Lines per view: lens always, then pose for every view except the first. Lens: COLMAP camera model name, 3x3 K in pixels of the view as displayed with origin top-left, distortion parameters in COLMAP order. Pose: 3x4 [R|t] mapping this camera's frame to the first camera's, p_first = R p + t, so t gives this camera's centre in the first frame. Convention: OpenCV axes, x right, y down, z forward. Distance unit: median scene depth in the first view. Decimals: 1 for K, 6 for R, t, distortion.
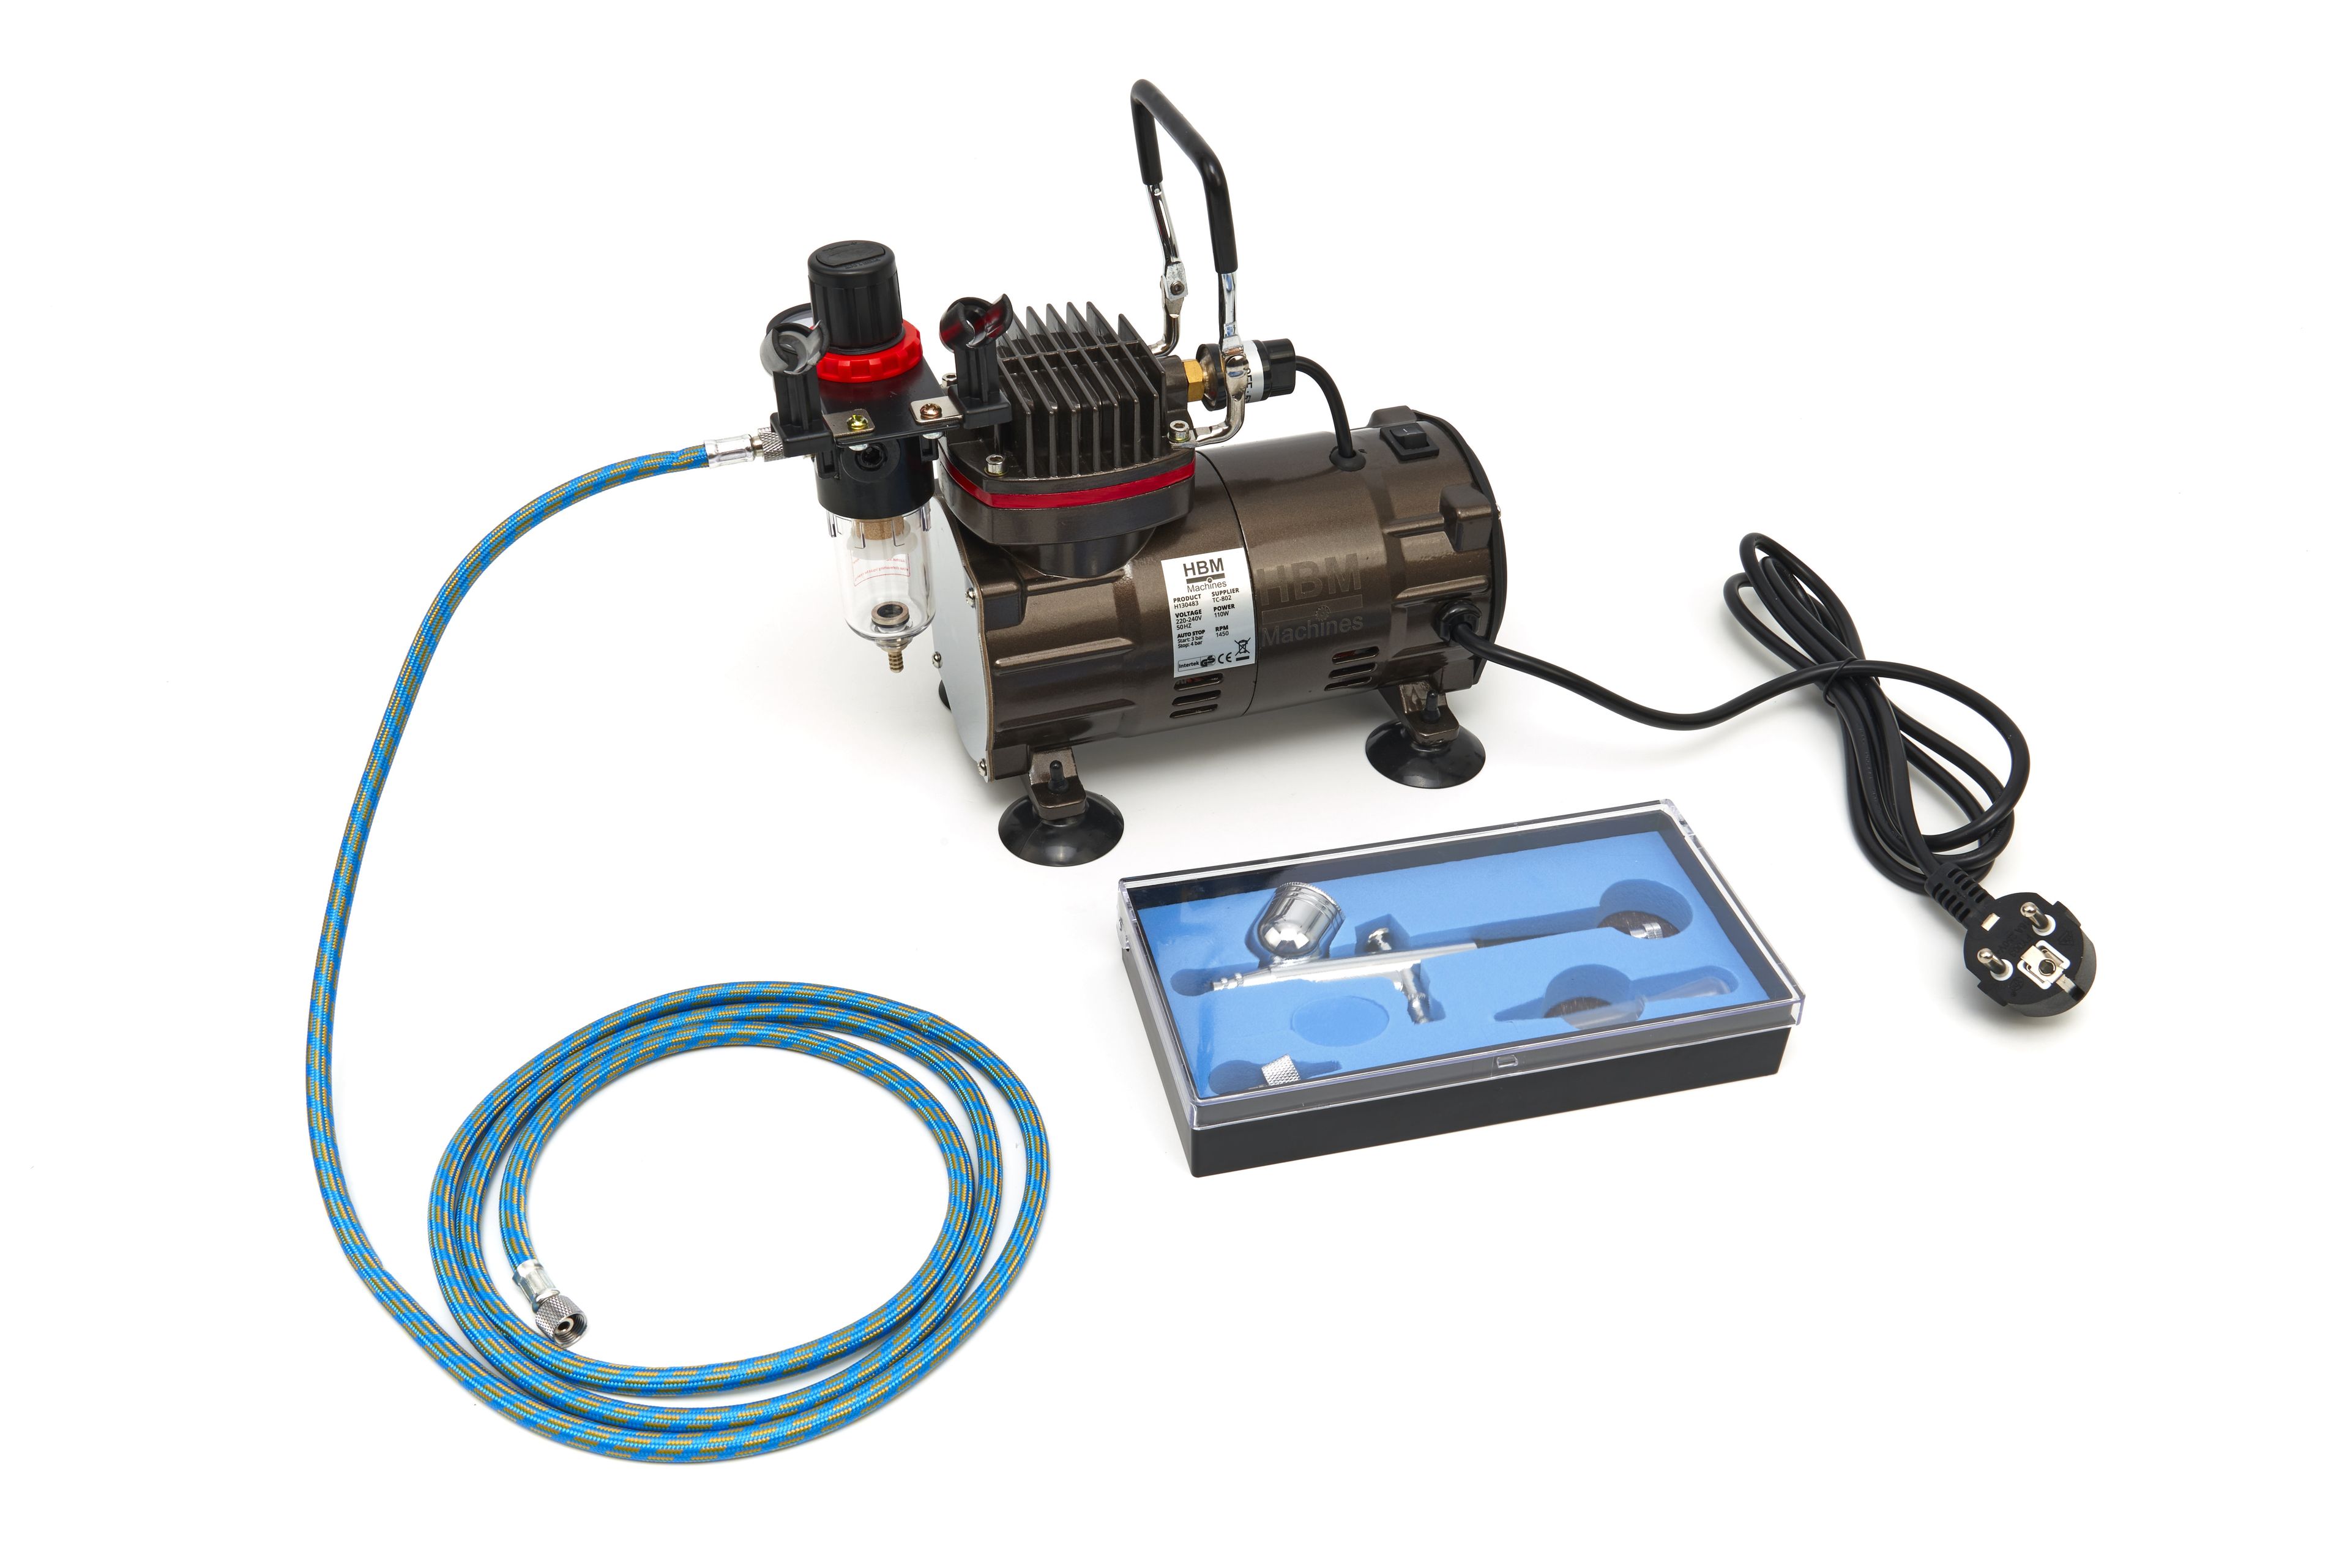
lens RADIAL K [[2045.2, 0, 1185.7], [0, 2045.2, 802.4], [0, 0, 1]] dist [-0.009014, -0.002640]
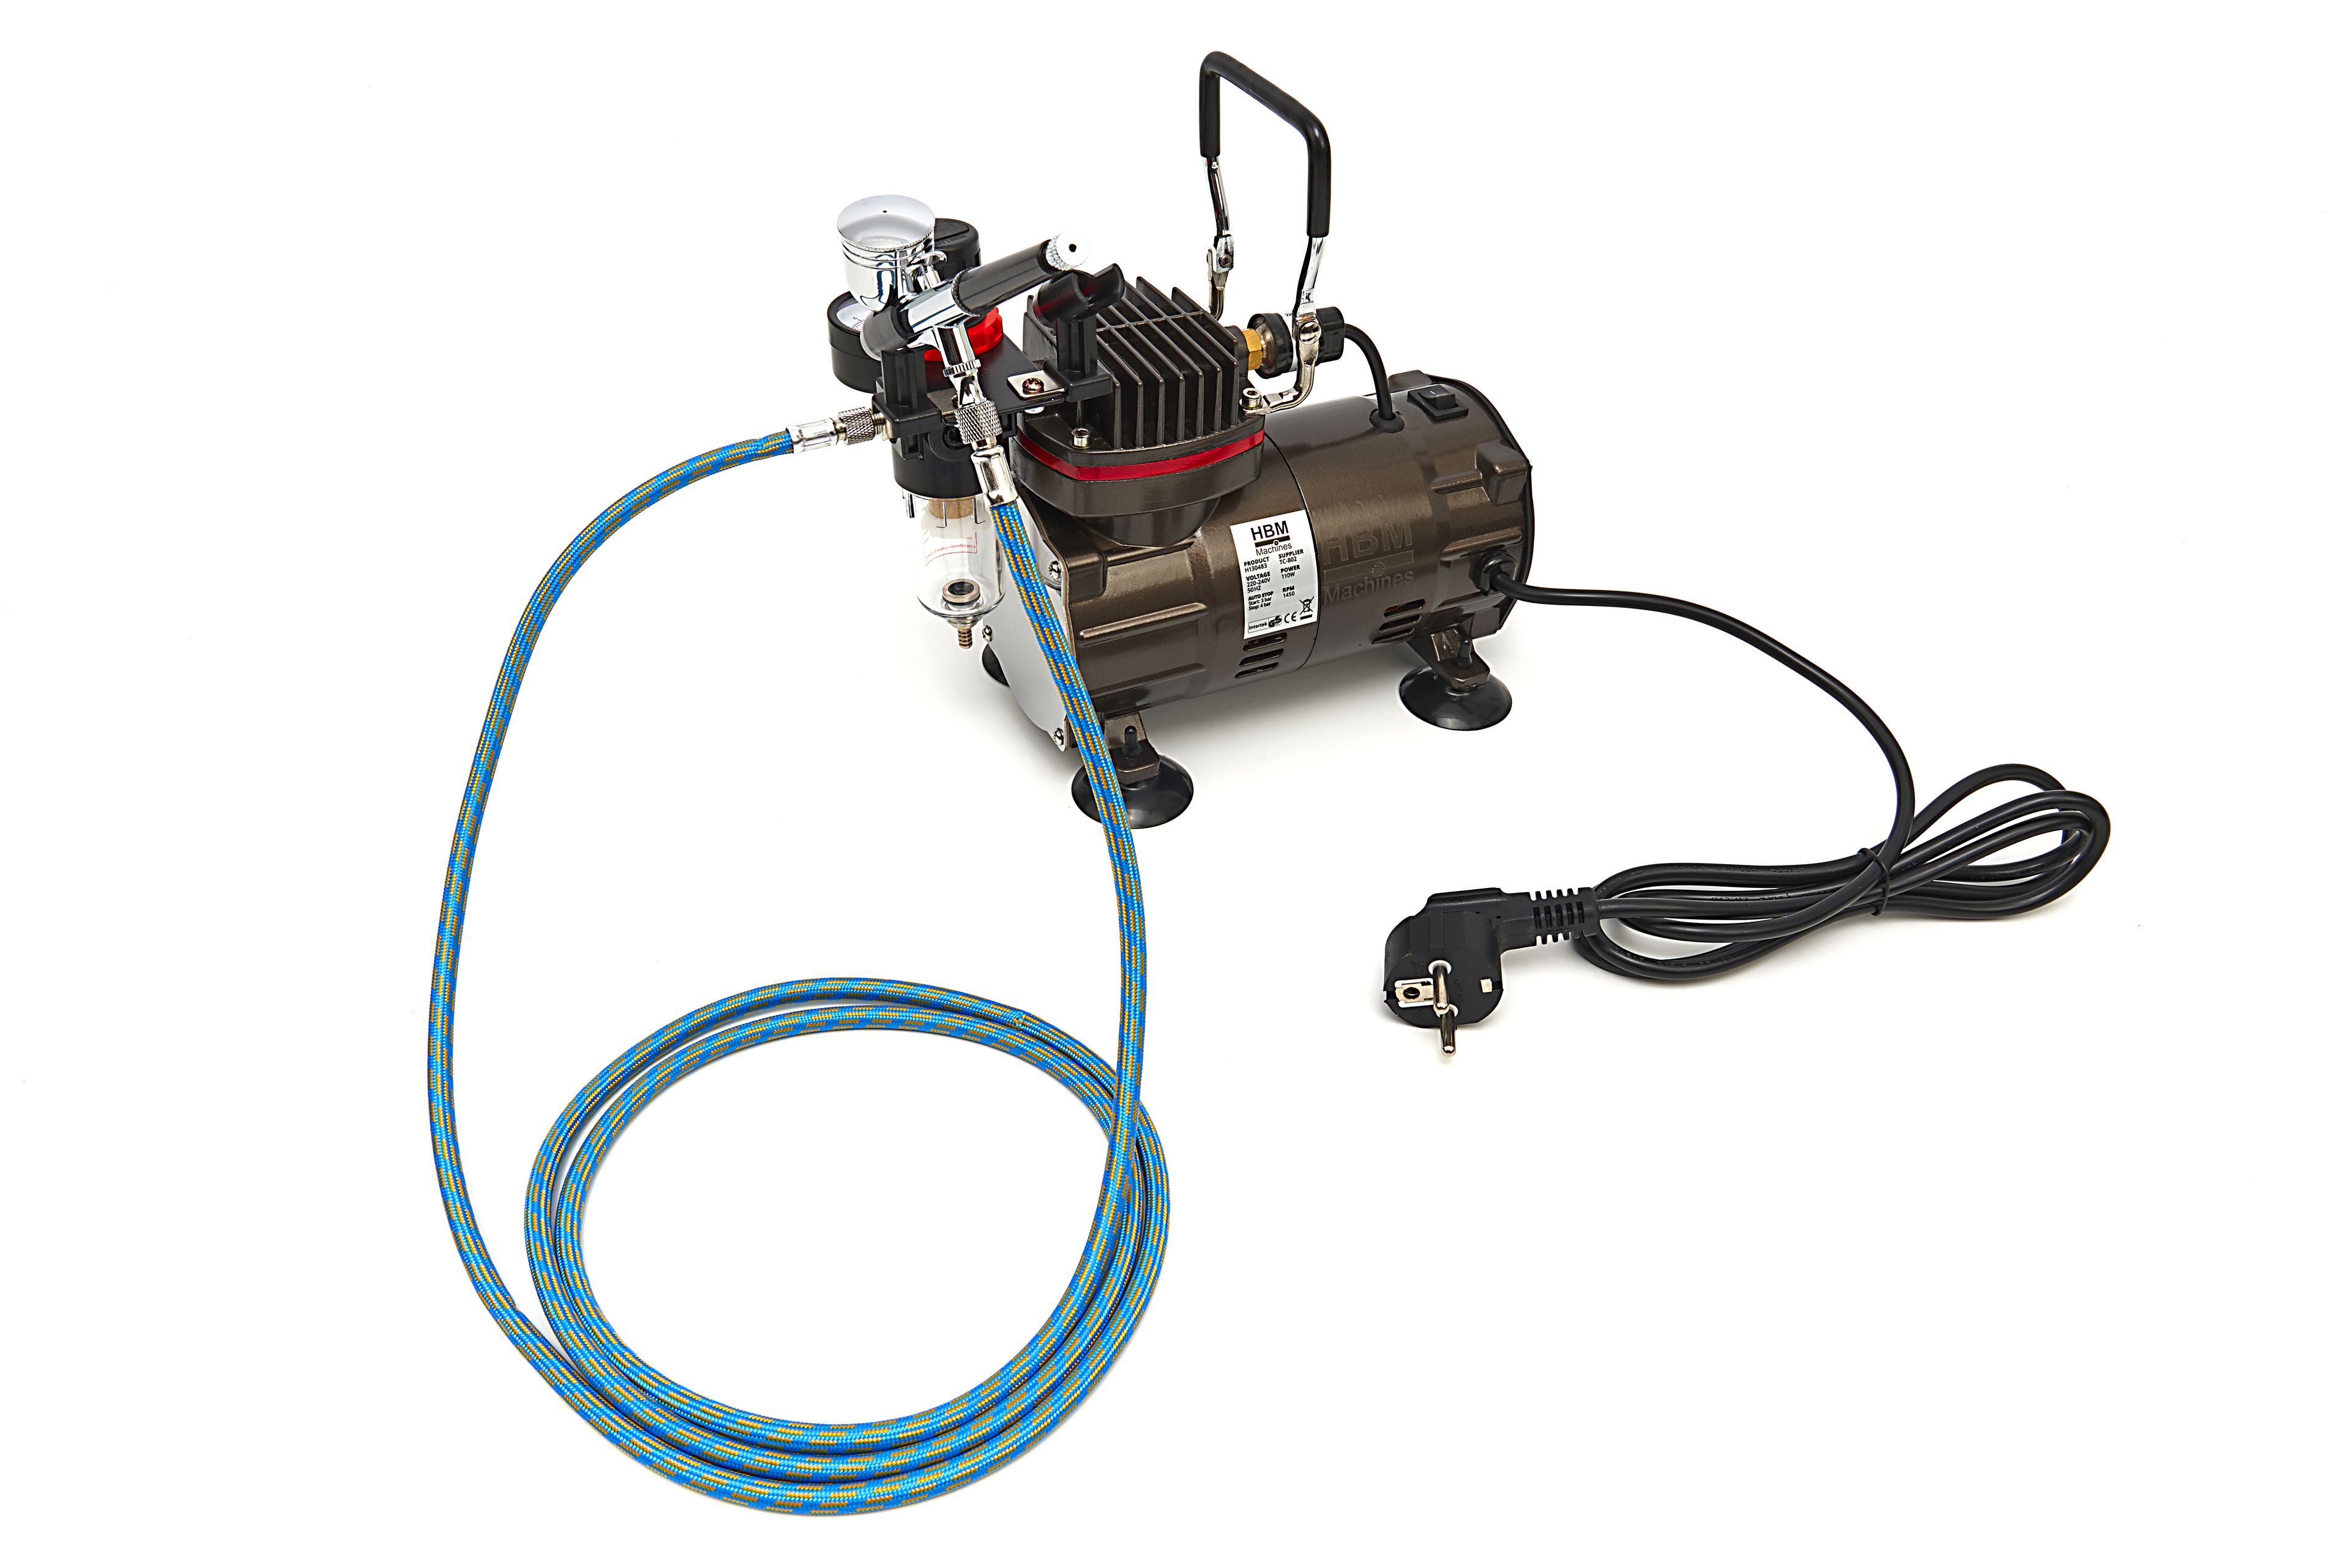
lens RADIAL K [[1778.5, 0, 1170.0], [0, 1778.5, 760.1], [0, 0, 1]] dist [-0.064386, 0.001793]
pose [[0.998838, -0.047899, -0.005284, -0.042443], [0.047952, 0.998796, 0.010379, -0.011845], [0.004781, -0.010620, 0.999932, 0.109976]]
